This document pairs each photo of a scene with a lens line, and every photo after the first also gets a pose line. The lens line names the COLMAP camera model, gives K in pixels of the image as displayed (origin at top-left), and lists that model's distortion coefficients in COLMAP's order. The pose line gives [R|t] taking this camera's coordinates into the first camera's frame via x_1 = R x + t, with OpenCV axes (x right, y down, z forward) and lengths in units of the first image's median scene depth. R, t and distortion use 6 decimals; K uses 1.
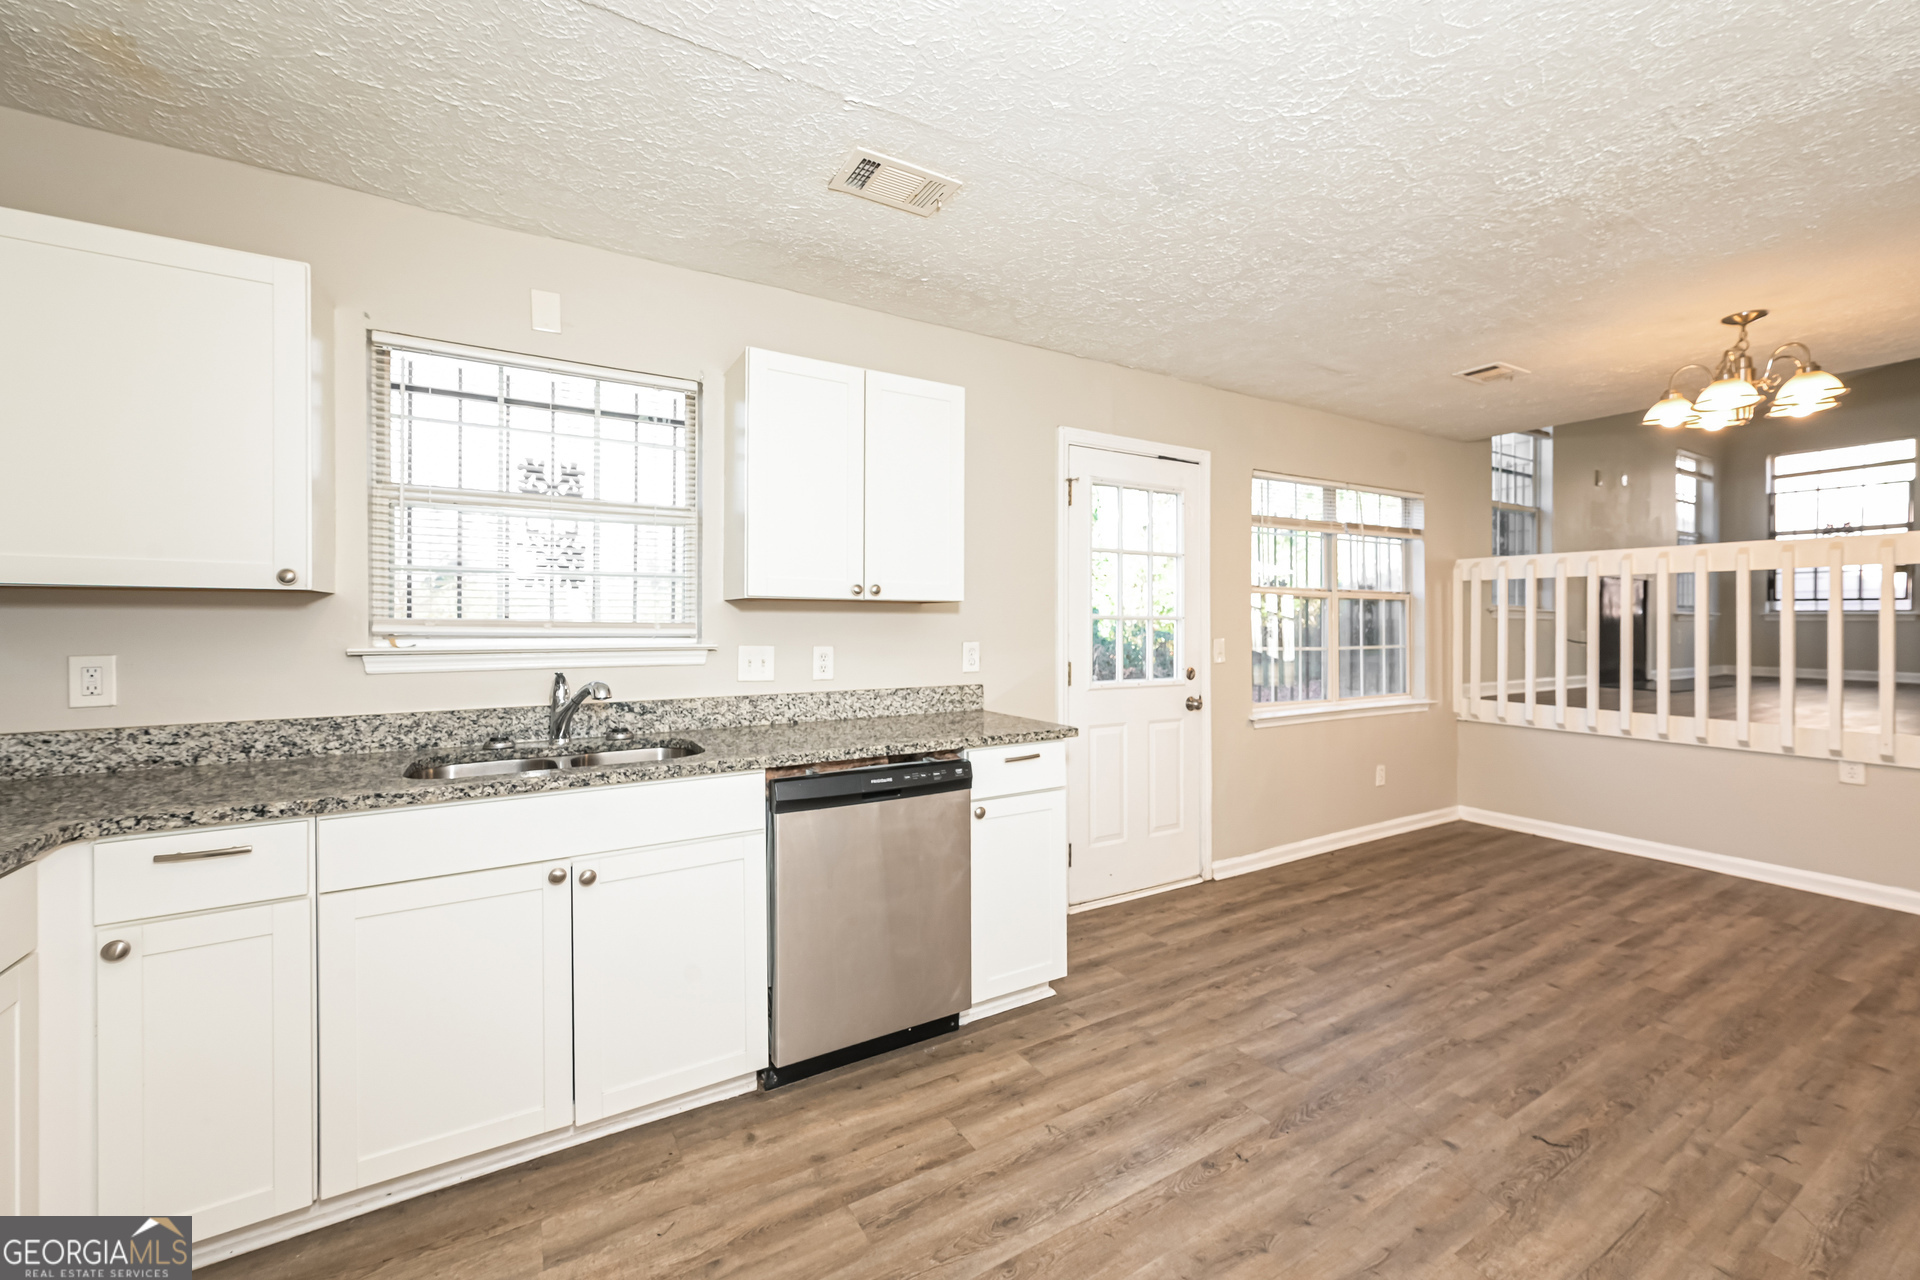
lens RADIAL K [[774.1, 0, 962.7], [0, 774.1, 627.9], [0, 0, 1]] dist [0.000710, -0.000016]
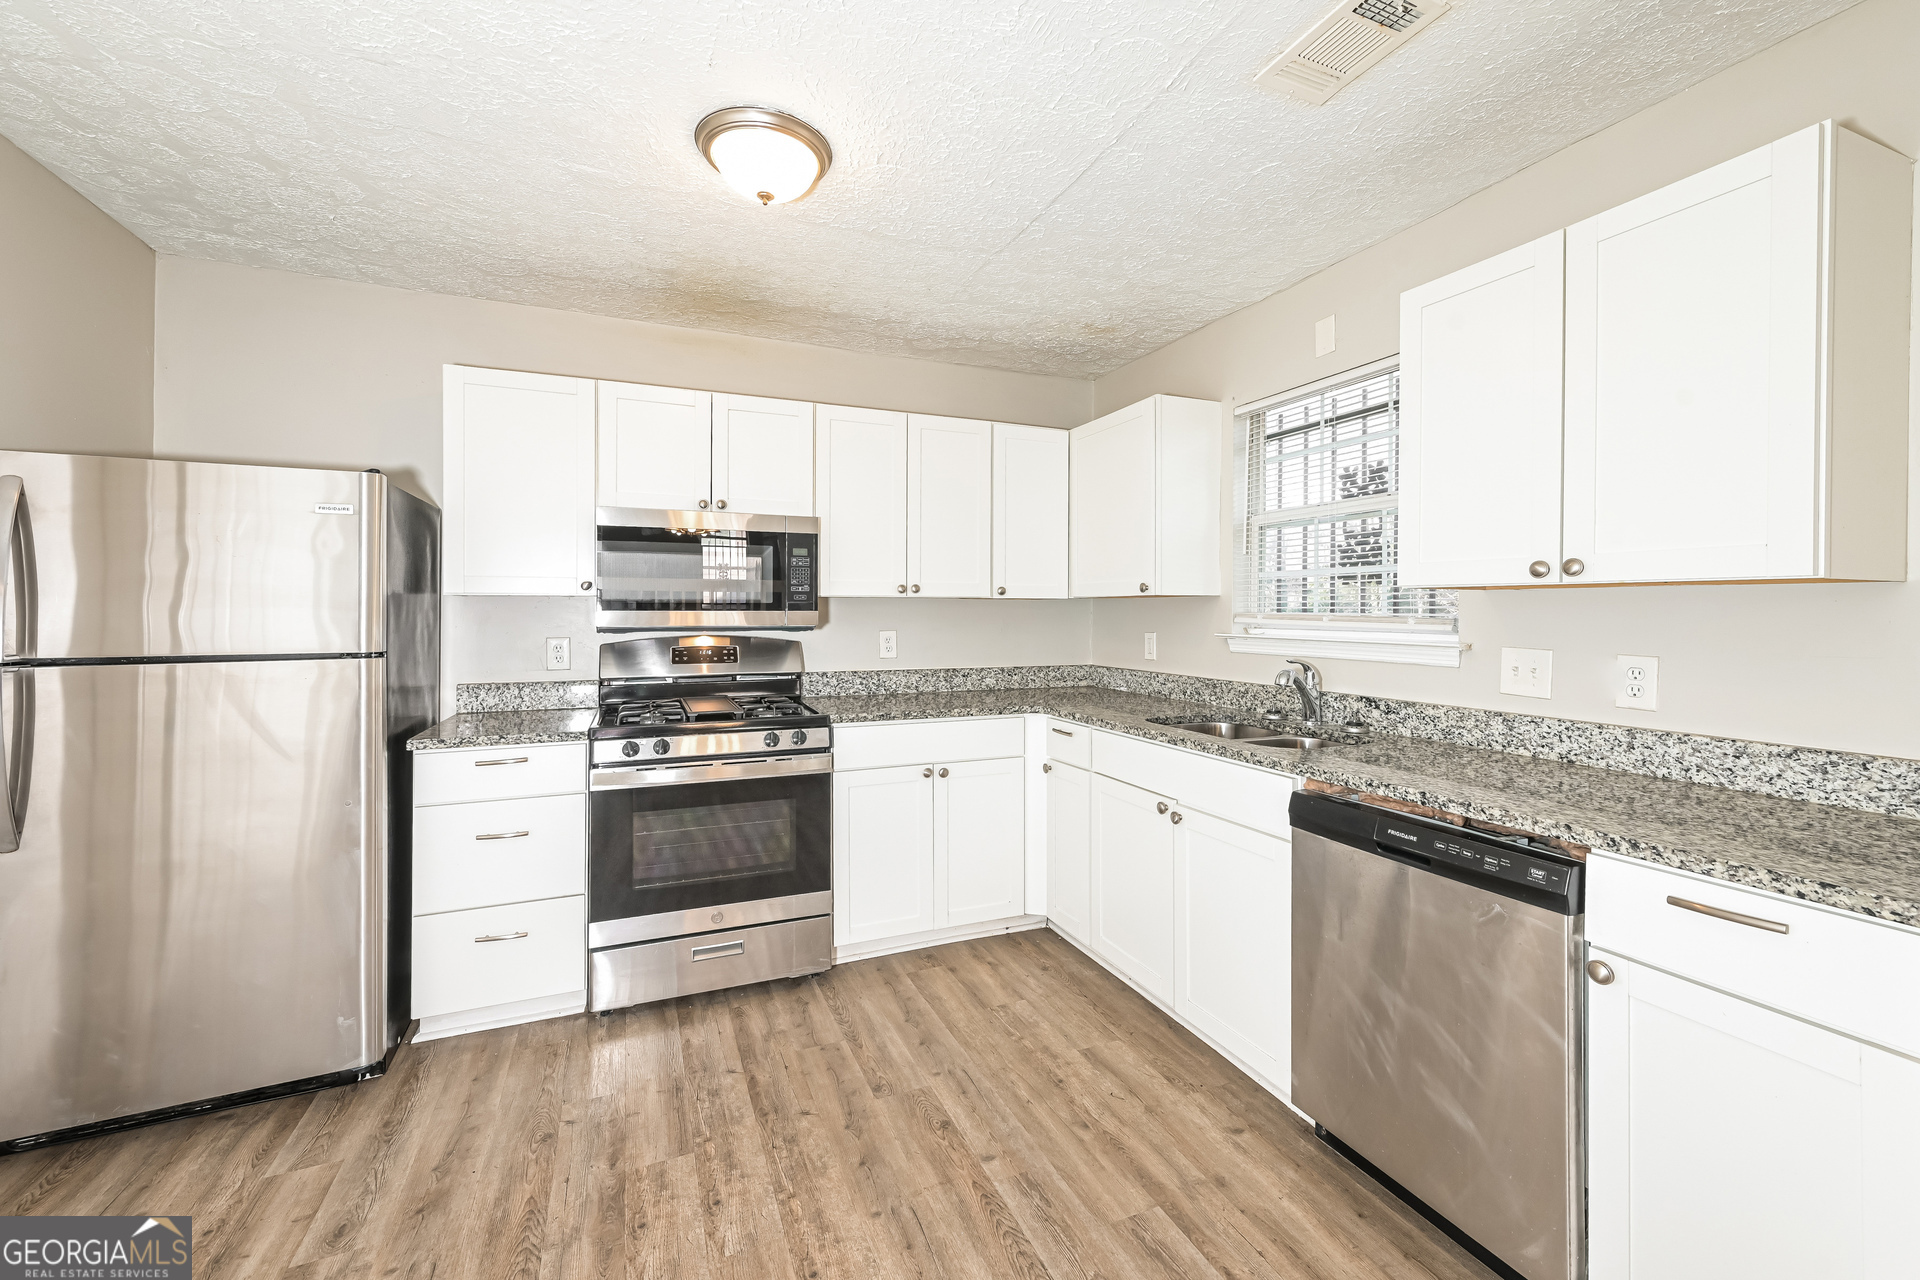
lens RADIAL K [[774.1, 0, 964.7], [0, 774.1, 614.2], [0, 0, 1]] dist [0.000710, -0.000016]
pose [[-0.141424, 0.002533, -0.989946, 0.694305], [-0.011196, 0.999929, 0.004158, -0.009490], [0.989886, 0.011672, -0.141385, 0.711456]]
